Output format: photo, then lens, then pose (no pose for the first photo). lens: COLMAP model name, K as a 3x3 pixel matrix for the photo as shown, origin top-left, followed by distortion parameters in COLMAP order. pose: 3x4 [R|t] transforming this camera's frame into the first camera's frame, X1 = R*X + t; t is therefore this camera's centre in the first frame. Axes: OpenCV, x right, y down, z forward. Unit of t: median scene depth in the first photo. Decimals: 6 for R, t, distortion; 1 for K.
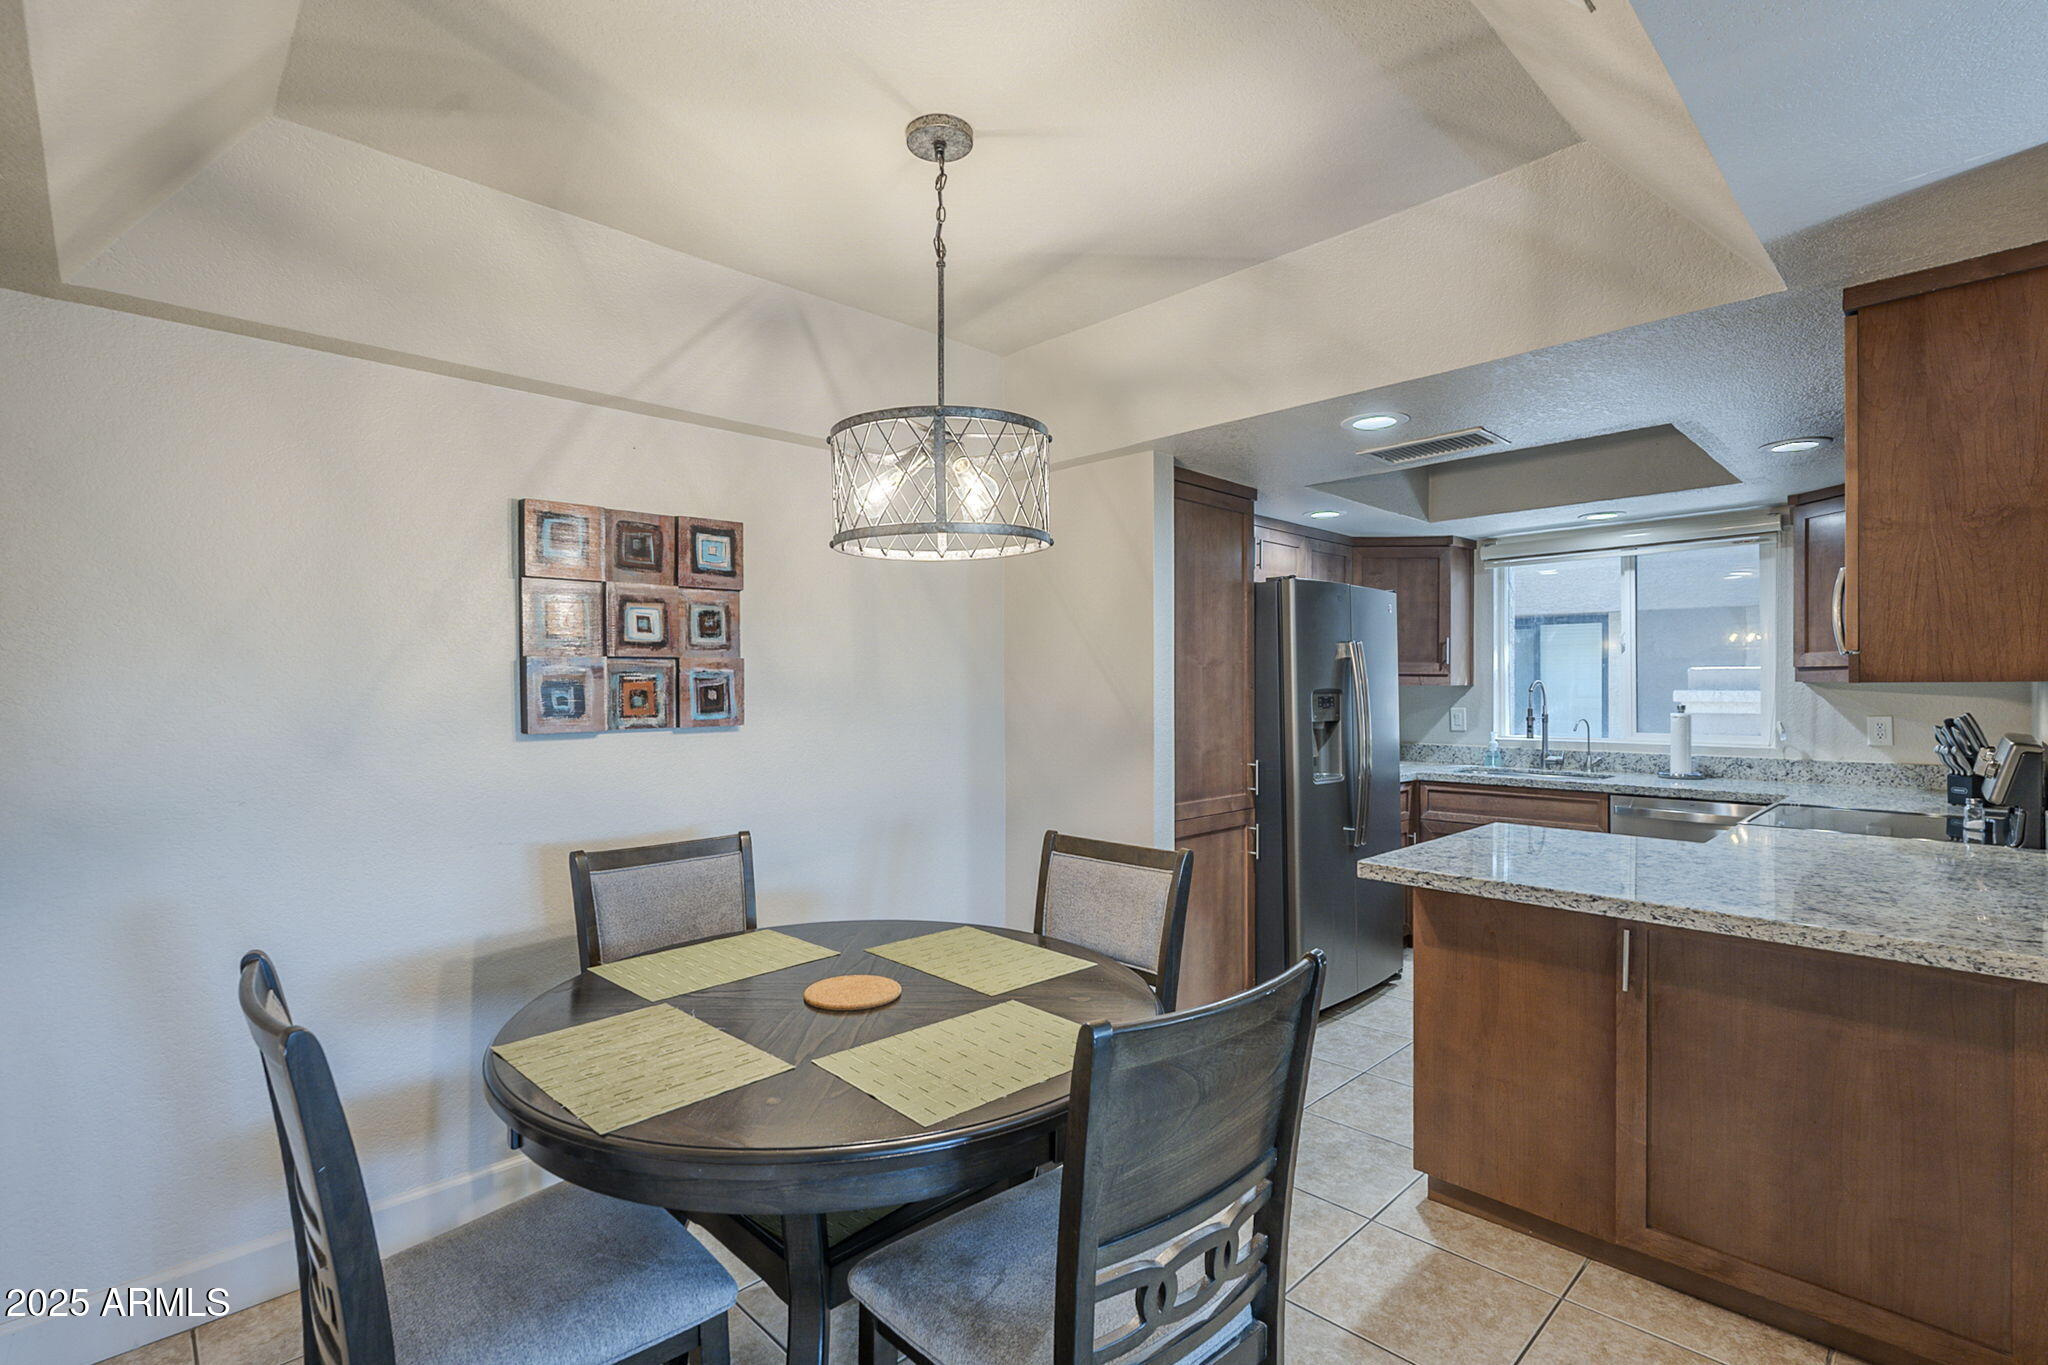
lens RADIAL K [[946.3, 0, 1028.6], [0, 946.3, 696.2], [0, 0, 1]] dist [-0.004348, 0.000130]
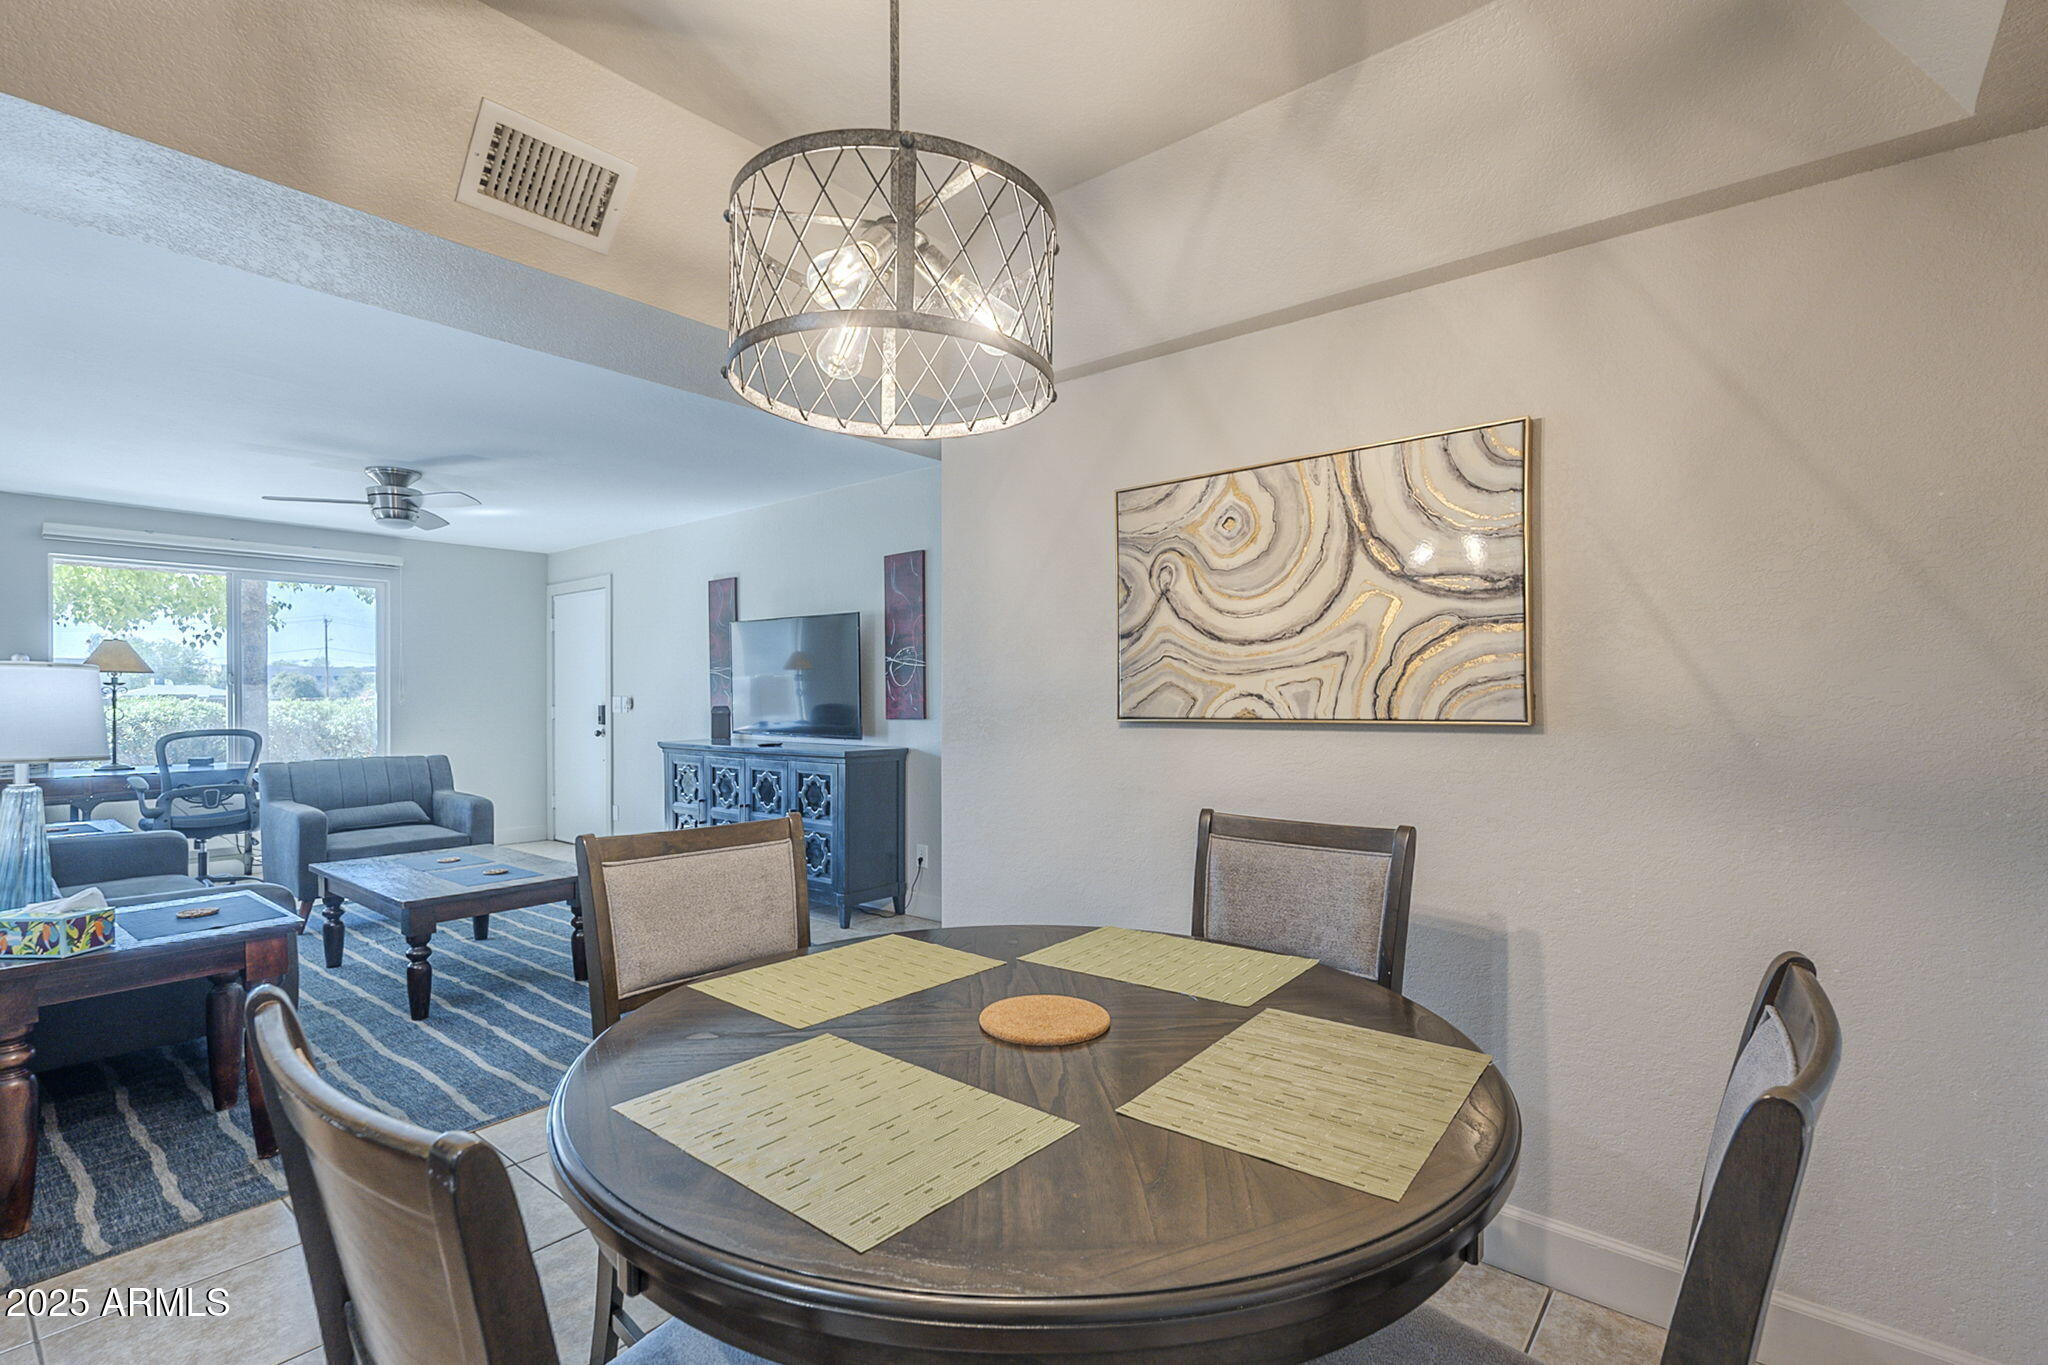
lens RADIAL K [[946.3, 0, 1028.6], [0, 946.3, 696.2], [0, 0, 1]] dist [-0.004348, 0.000130]
pose [[-0.994621, 0.006252, -0.103395, -0.043523], [0.004650, 0.999866, 0.015724, 0.019149], [0.103480, 0.015159, -0.994516, 0.671491]]
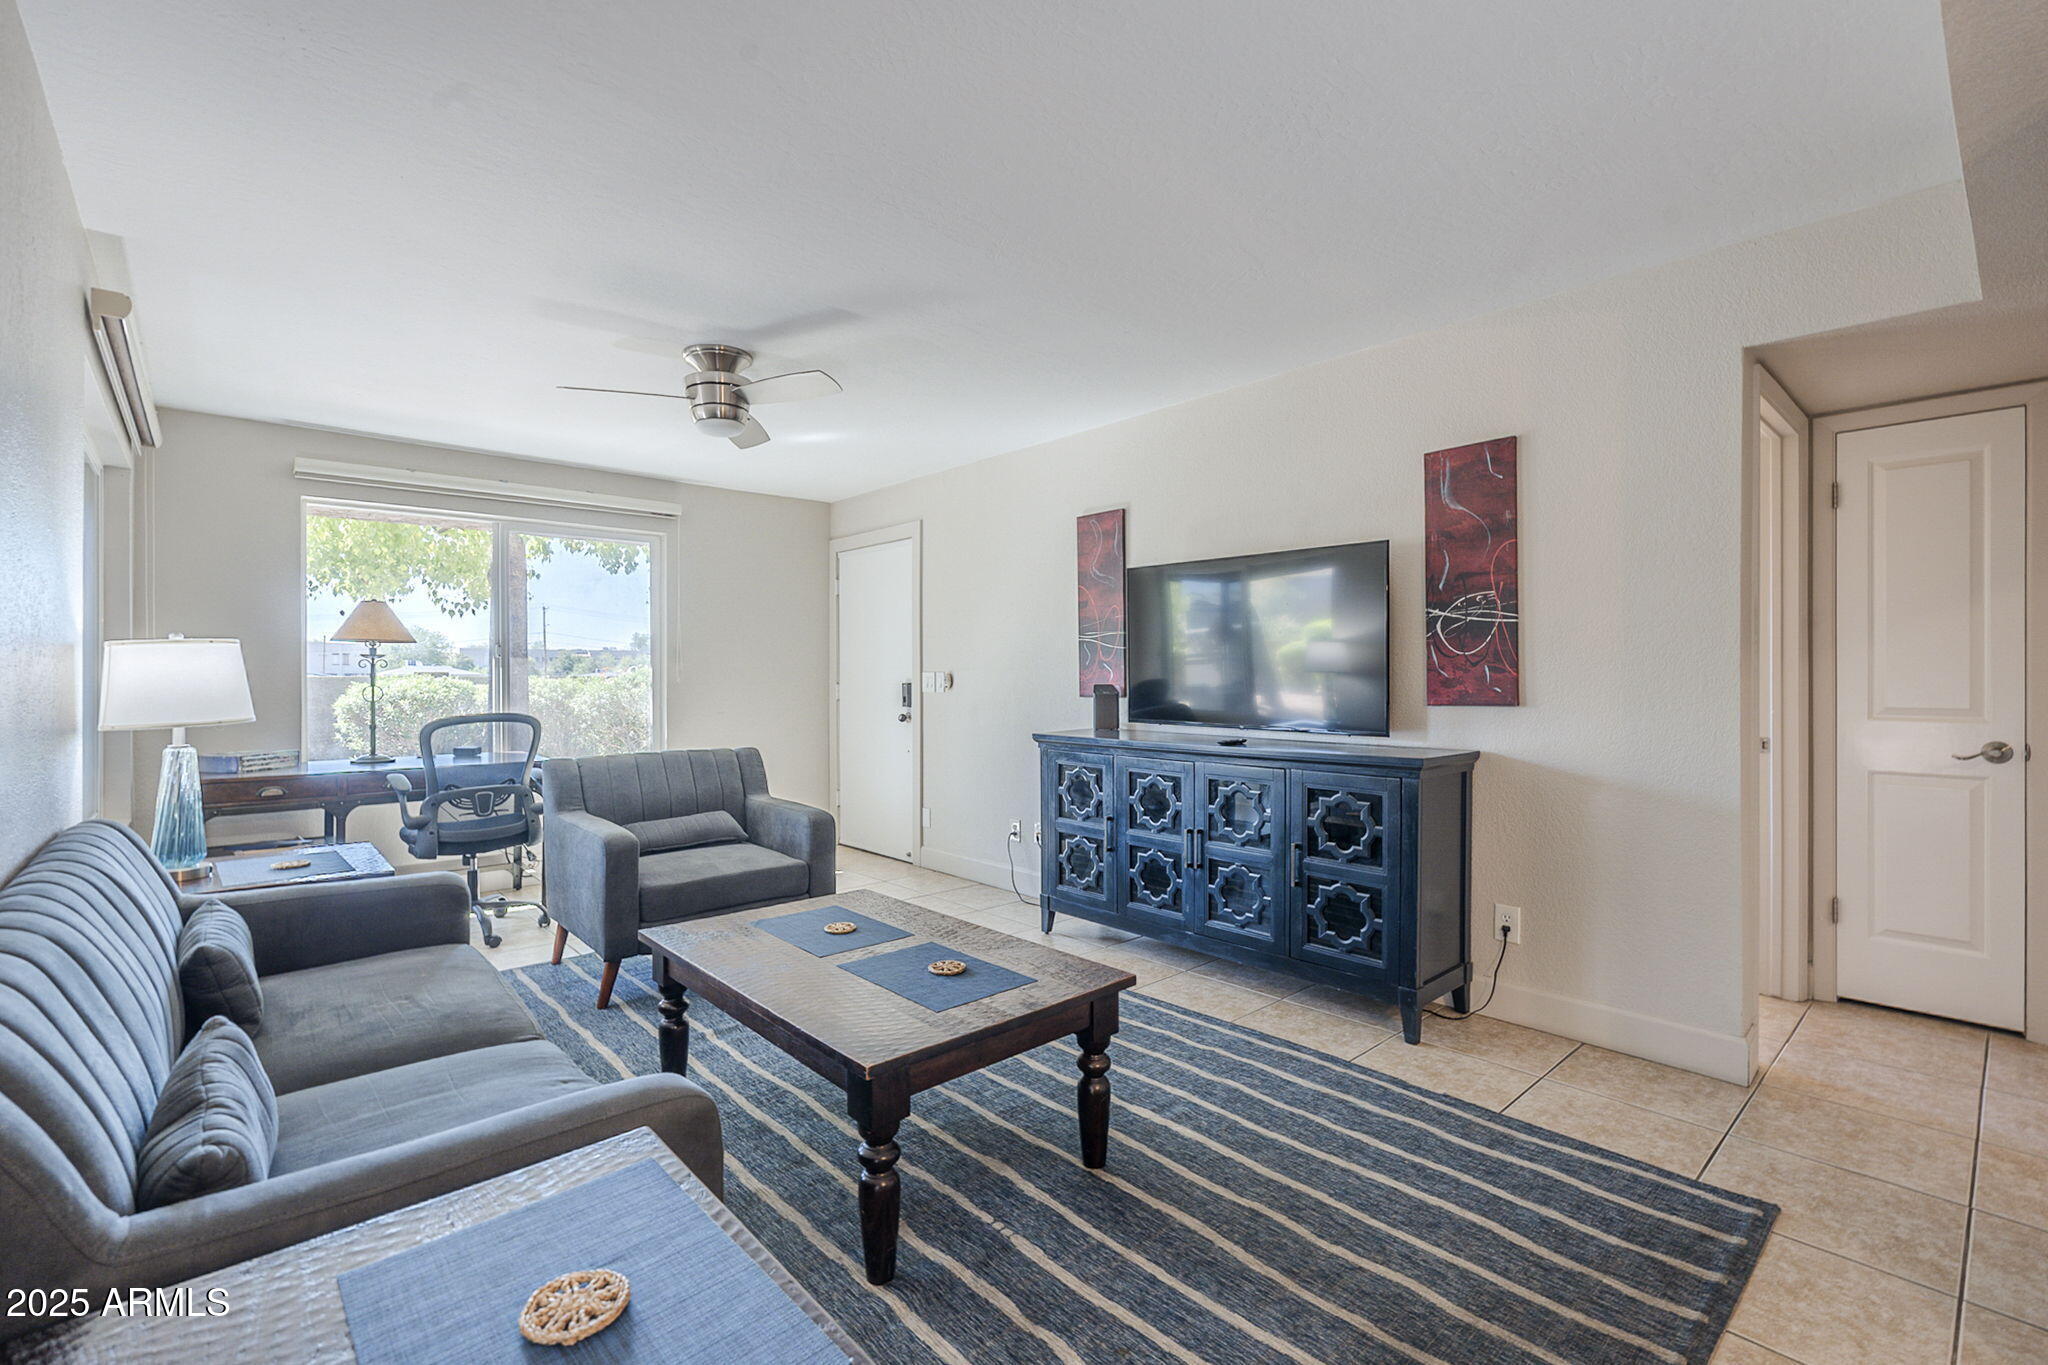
lens RADIAL K [[903.3, 0, 1021.1], [0, 903.3, 677.8], [0, 0, 1]] dist [-0.001562, -0.000118]
pose [[-0.998866, 0.005138, 0.047336, 0.292981], [0.005933, 0.999844, 0.016658, 0.028962], [-0.047243, 0.016920, -0.998740, 0.236596]]
